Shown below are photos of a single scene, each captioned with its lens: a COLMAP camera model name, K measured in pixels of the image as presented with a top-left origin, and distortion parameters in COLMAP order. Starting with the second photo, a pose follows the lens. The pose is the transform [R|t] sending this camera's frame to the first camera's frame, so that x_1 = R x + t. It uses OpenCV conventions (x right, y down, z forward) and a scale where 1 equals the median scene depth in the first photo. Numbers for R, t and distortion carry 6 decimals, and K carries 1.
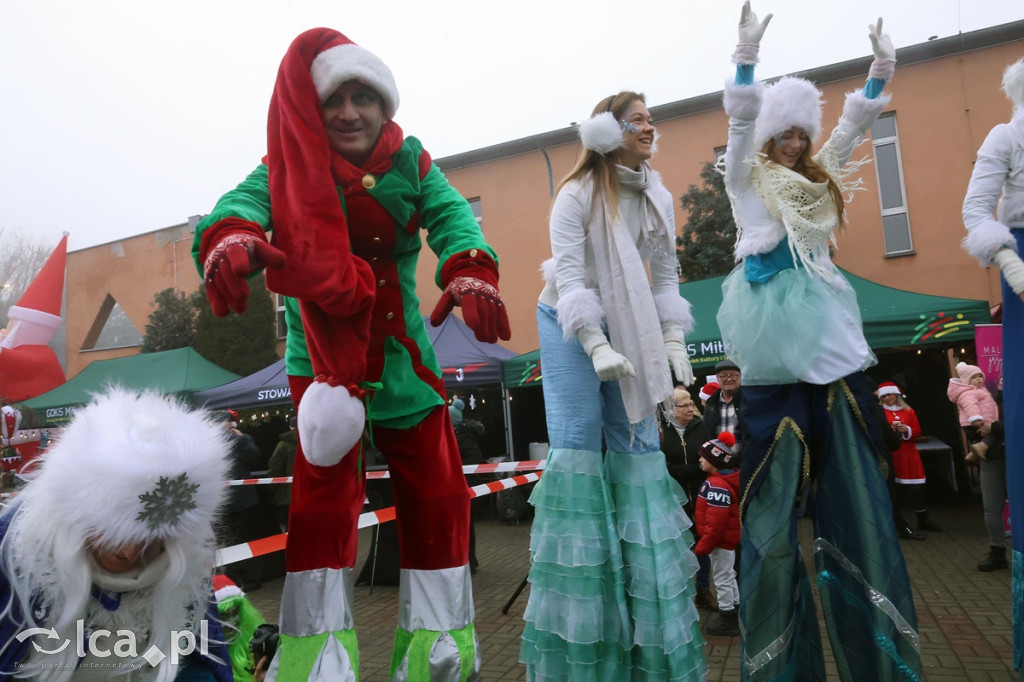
lens RADIAL K [[698.4, 0, 512.0], [0, 698.4, 341.0], [0, 0, 1]] dist [-0.007226, -0.000962]
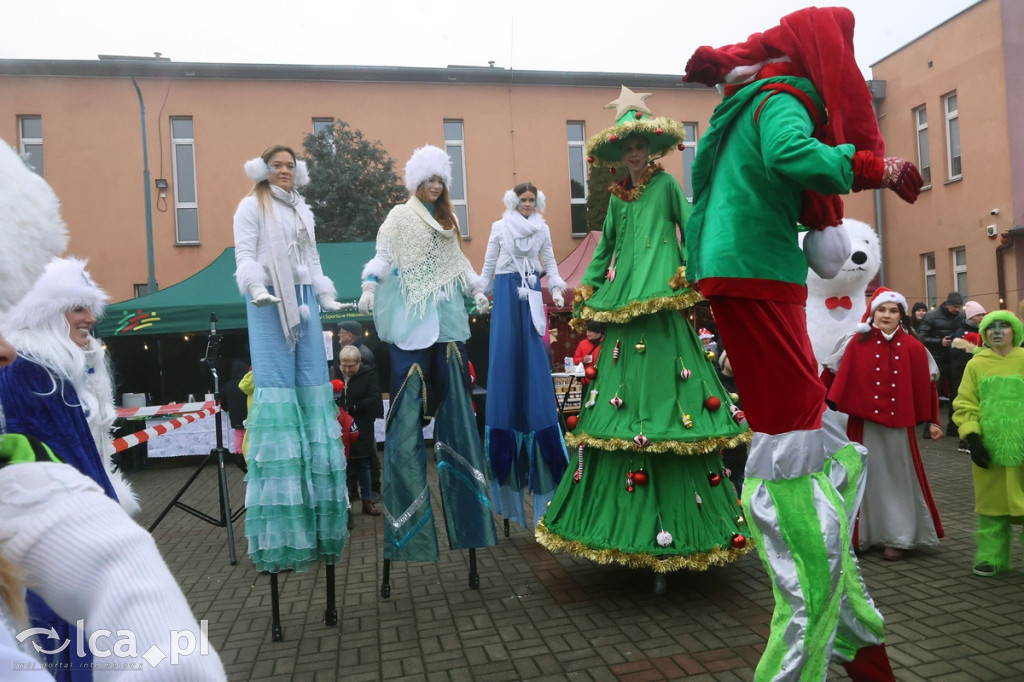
lens RADIAL K [[701.5, 0, 512.0], [0, 701.5, 341.0], [0, 0, 1]] dist [-0.046192, -0.001074]
pose [[0.821129, 0.027259, 0.570091, -0.093846], [-0.064086, 0.996946, 0.044638, -0.006158], [-0.567133, -0.073189, 0.820368, -0.114363]]
